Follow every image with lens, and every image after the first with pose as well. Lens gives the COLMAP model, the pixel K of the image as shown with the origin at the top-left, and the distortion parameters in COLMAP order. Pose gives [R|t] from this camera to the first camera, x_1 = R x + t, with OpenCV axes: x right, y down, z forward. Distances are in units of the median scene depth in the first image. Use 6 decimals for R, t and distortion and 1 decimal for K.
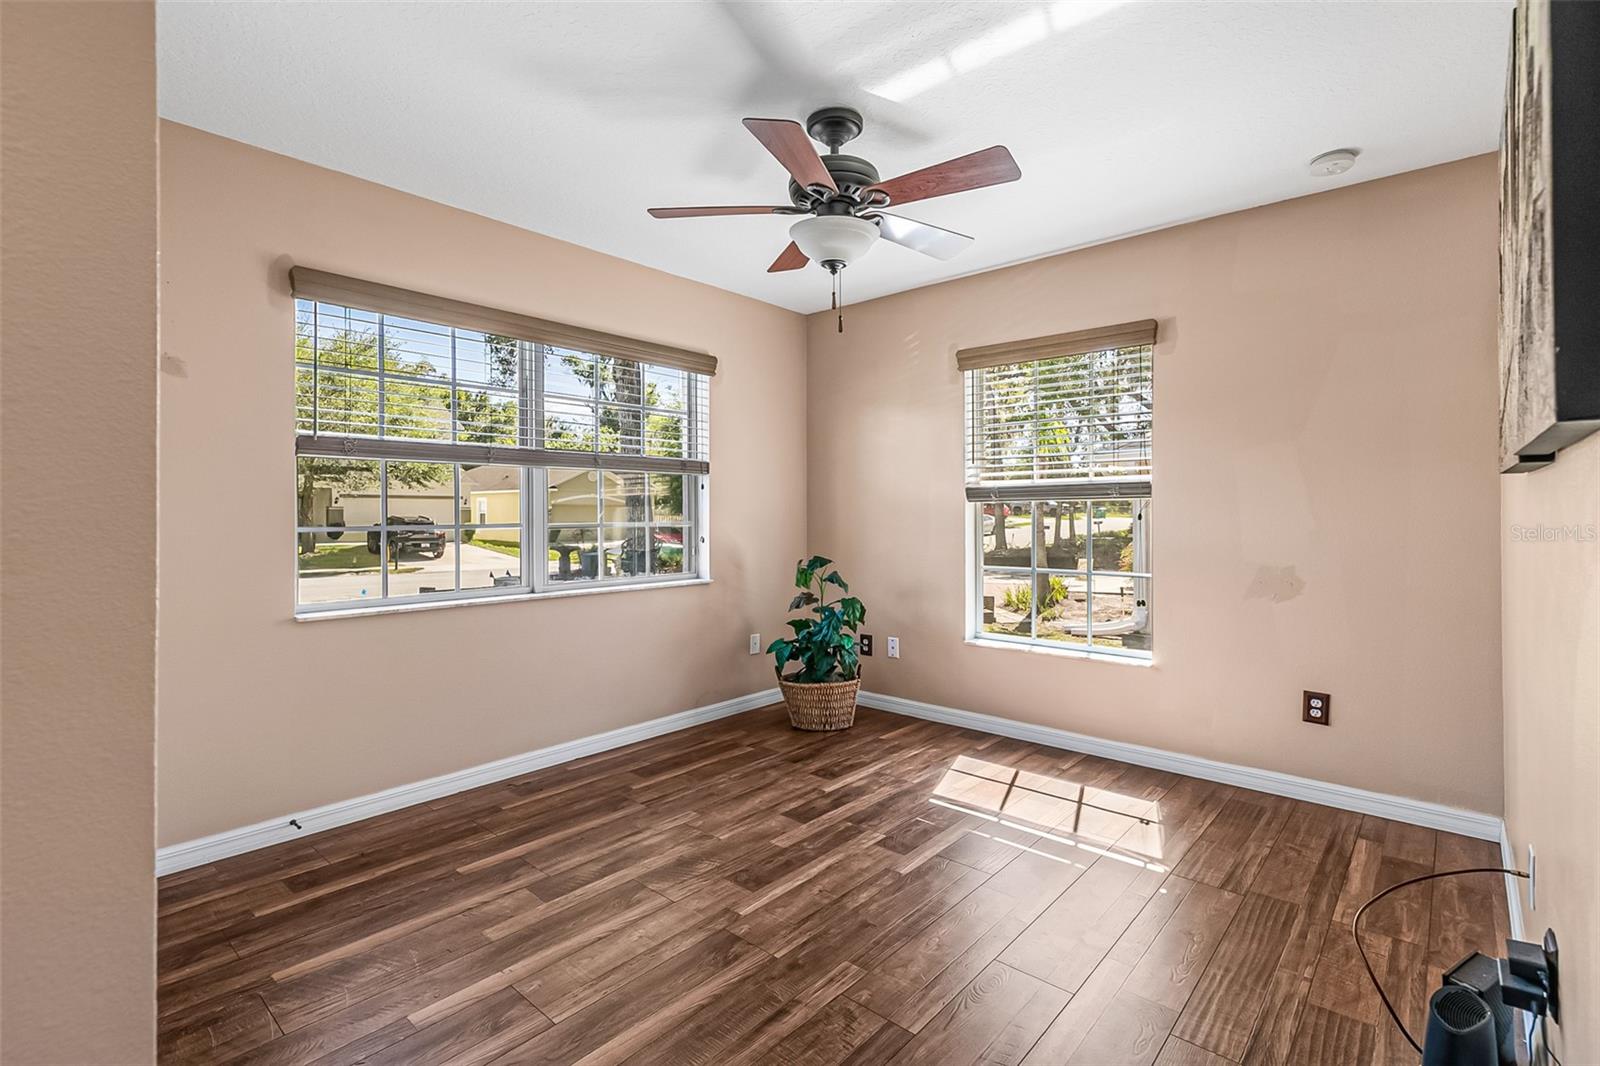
lens RADIAL K [[735.3, 0, 800.6], [0, 735.3, 535.7], [0, 0, 1]] dist [0.003263, -0.000205]
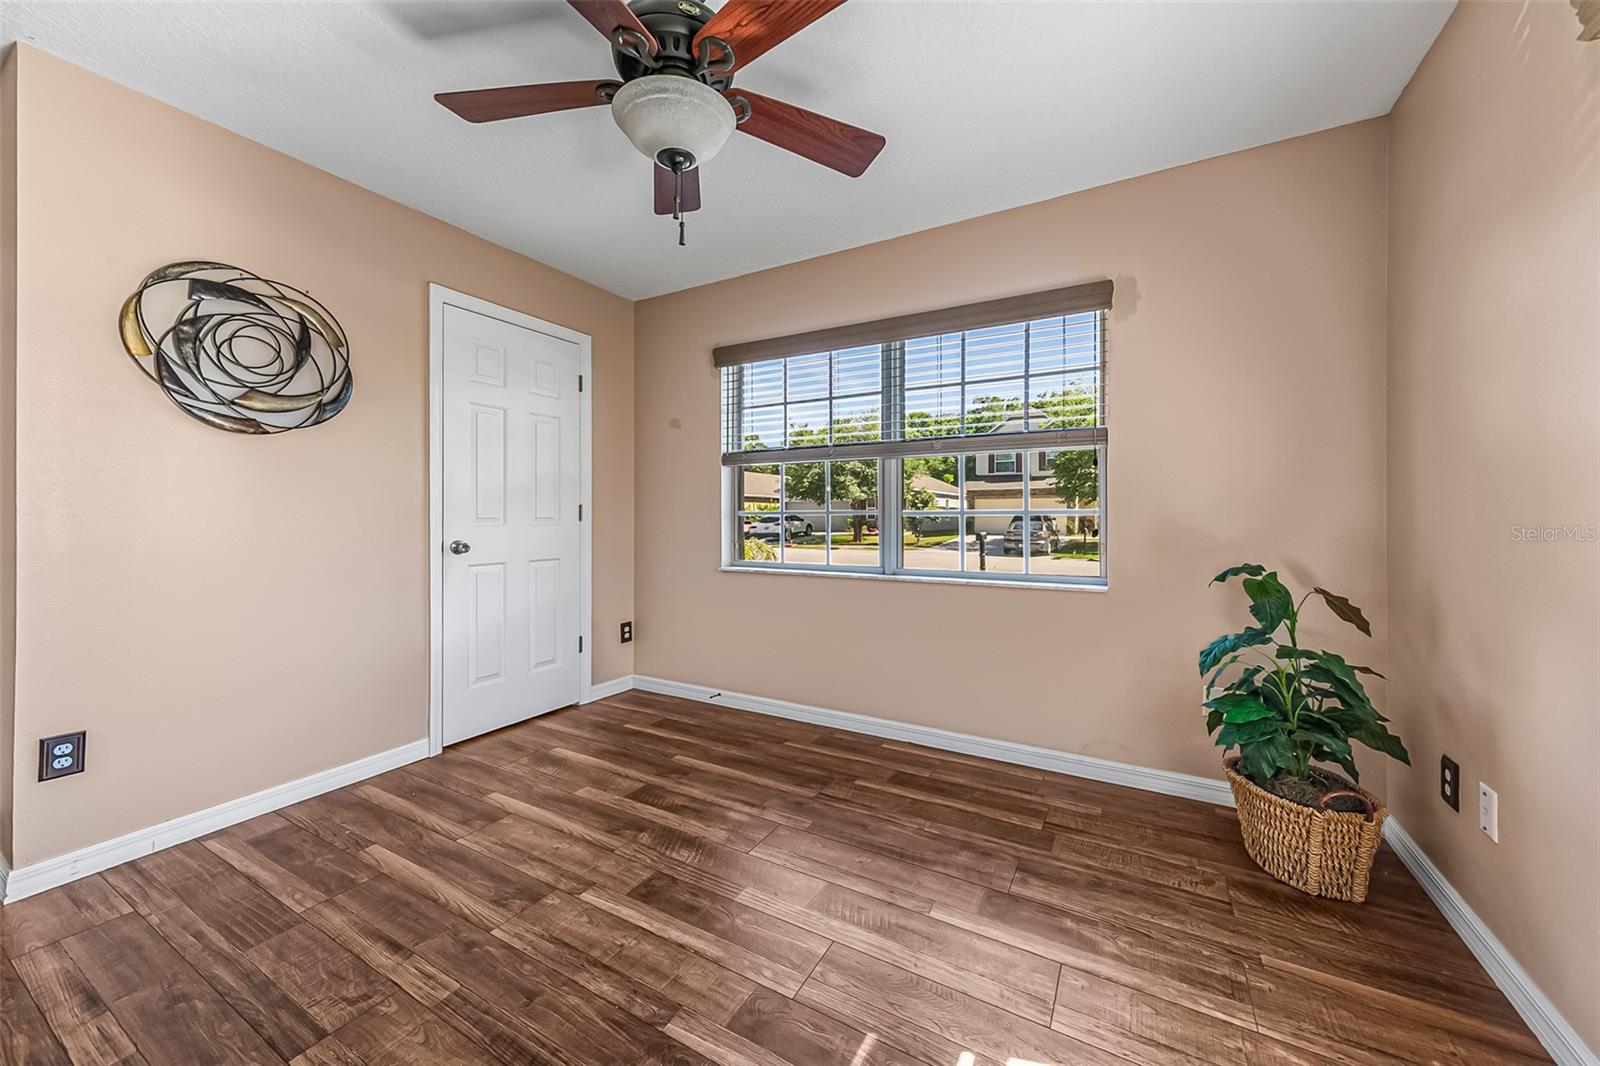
lens RADIAL K [[596.6, 0, 798.5], [0, 596.6, 526.0], [0, 0, 1]] dist [0.006735, -0.000093]
pose [[0.205001, 0.022322, -0.978507, 0.589509], [-0.030284, 0.999406, 0.016454, -0.004018], [0.978293, 0.026260, 0.205555, 0.859871]]
